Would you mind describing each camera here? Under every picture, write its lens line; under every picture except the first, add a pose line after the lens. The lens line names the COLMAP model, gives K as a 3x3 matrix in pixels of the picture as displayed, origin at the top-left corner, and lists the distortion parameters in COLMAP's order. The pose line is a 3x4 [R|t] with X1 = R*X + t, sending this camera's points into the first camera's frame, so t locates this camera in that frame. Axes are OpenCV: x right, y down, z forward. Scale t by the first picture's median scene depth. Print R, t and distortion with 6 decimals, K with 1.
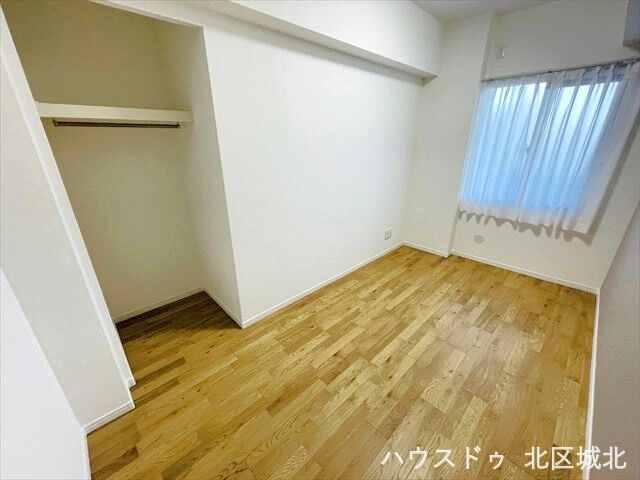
lens RADIAL K [[259.1, 0, 321.7], [0, 259.1, 241.8], [0, 0, 1]] dist [-0.007420, -0.000803]
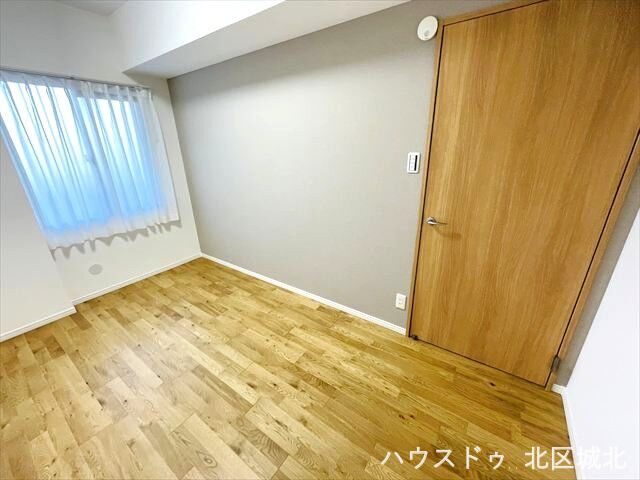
lens RADIAL K [[259.1, 0, 317.6], [0, 259.1, 241.2], [0, 0, 1]] dist [-0.007420, -0.000803]
pose [[-0.189980, -0.331794, 0.924024, -0.337192], [0.384157, 0.841004, 0.380966, -0.166465], [-0.903510, 0.427347, -0.032313, 0.454815]]
